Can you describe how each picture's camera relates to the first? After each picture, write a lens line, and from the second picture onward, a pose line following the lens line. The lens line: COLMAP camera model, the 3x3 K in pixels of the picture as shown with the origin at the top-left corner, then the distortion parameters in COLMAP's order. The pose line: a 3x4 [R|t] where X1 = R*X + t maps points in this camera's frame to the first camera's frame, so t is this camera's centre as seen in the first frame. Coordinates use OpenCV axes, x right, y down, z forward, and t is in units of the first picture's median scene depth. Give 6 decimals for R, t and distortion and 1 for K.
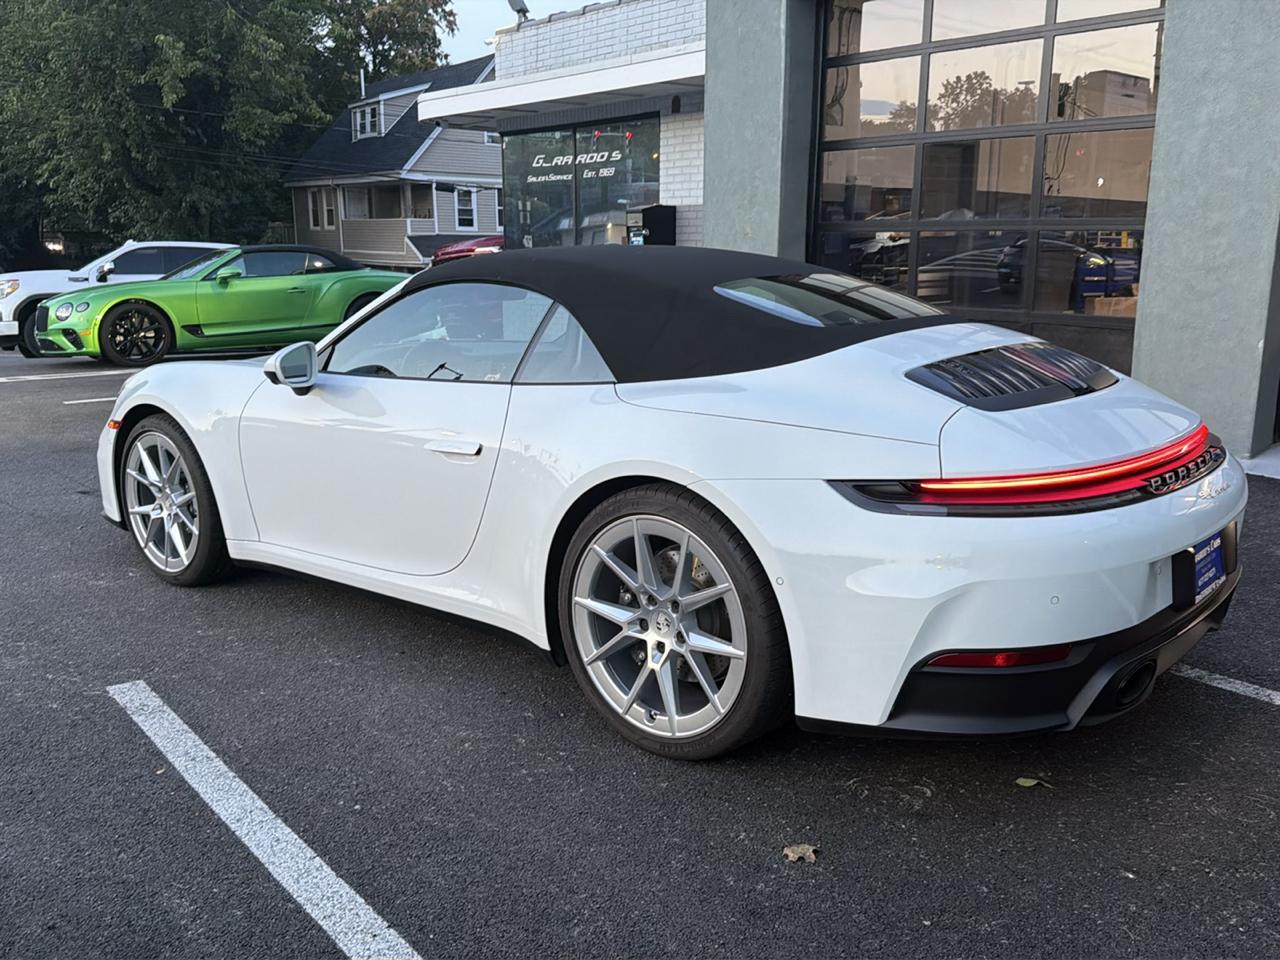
lens RADIAL K [[1132.0, 0, 640.0], [0, 1132.0, 480.0], [0, 0, 1]] dist [0.107930, -0.191369]
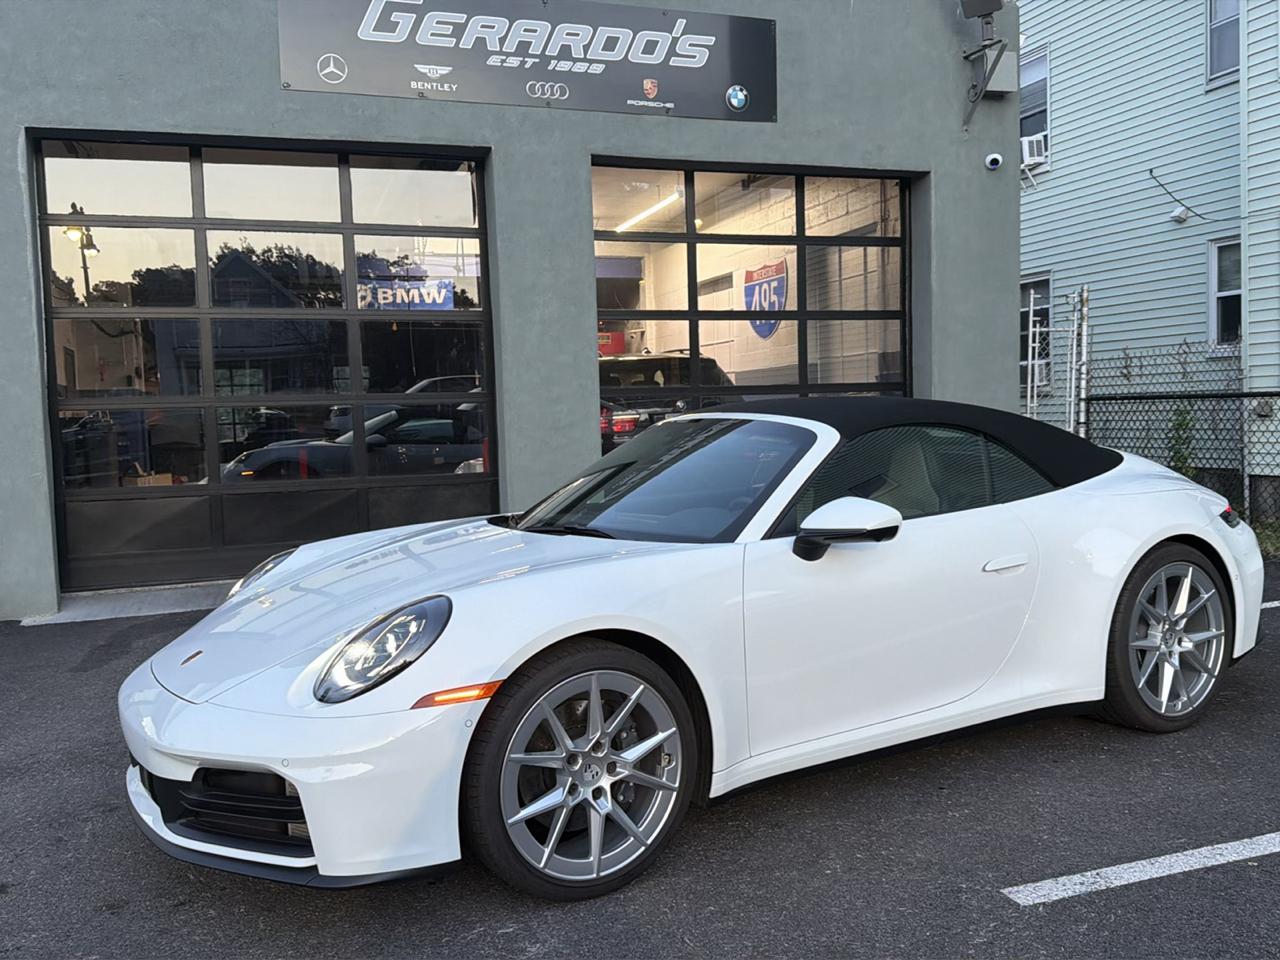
lens RADIAL K [[1132.0, 0, 640.0], [0, 1132.0, 480.0], [0, 0, 1]] dist [0.107930, -0.191369]
pose [[0.329421, -0.070769, 0.941527, -0.981200], [0.224917, 0.974363, -0.005456, -0.134780], [-0.917003, 0.213563, 0.336893, 0.669884]]
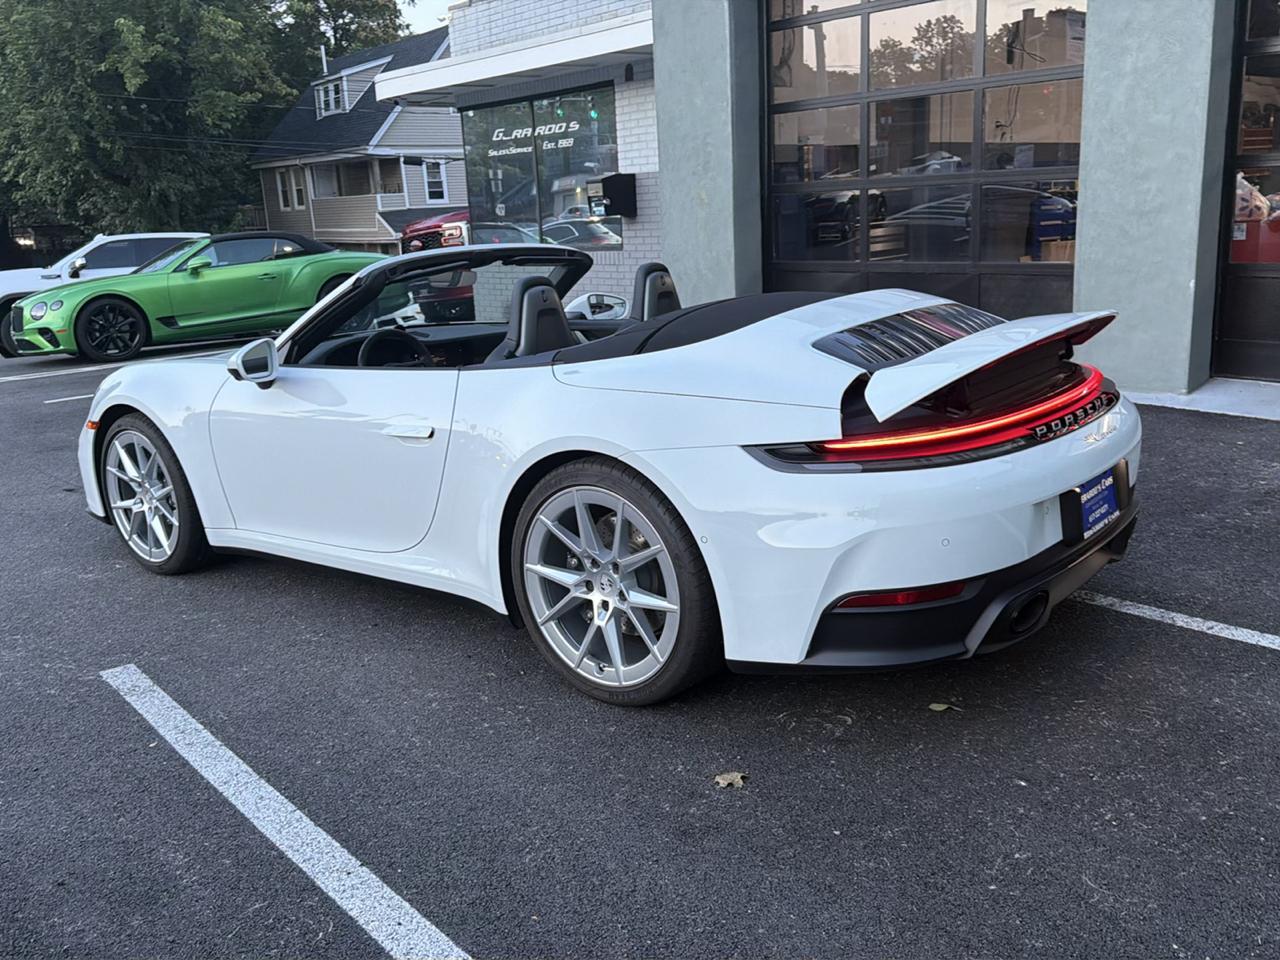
lens RADIAL K [[1132.0, 0, 640.0], [0, 1132.0, 480.0], [0, 0, 1]] dist [0.107930, -0.191369]
pose [[0.998383, -0.056453, 0.006625, 0.033146], [0.056202, 0.997862, 0.033370, -0.005143], [-0.008495, -0.032944, 0.999421, -0.056350]]
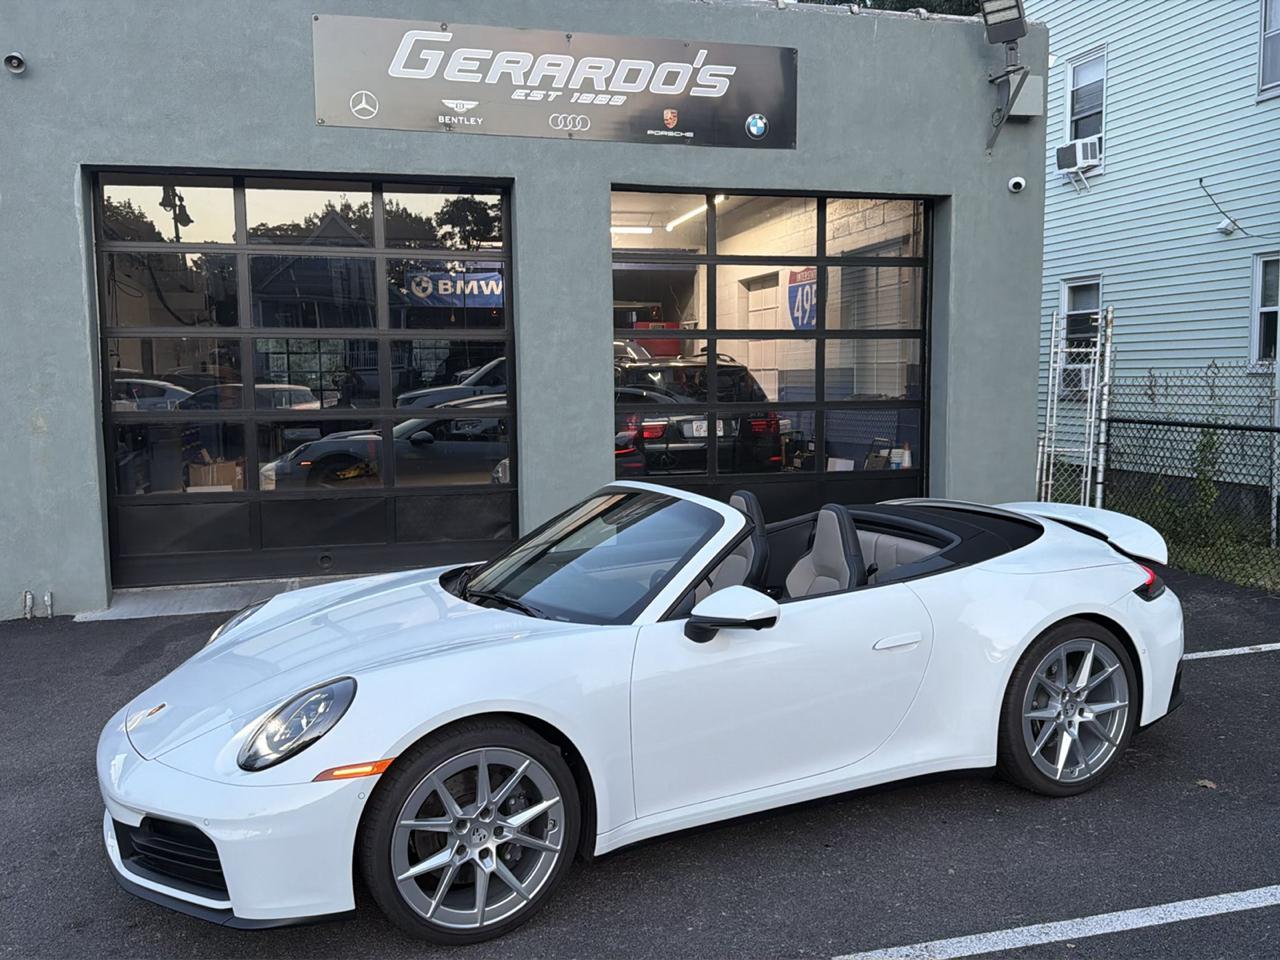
lens RADIAL K [[1127.7, 0, 640.0], [0, 1127.7, 480.0], [0, 0, 1]] dist [0.123745, -0.233566]
pose [[0.402730, -0.092836, 0.910599, -1.003714], [0.199376, 0.979853, 0.011719, -0.196637], [-0.893341, 0.176832, 0.413126, 0.508155]]
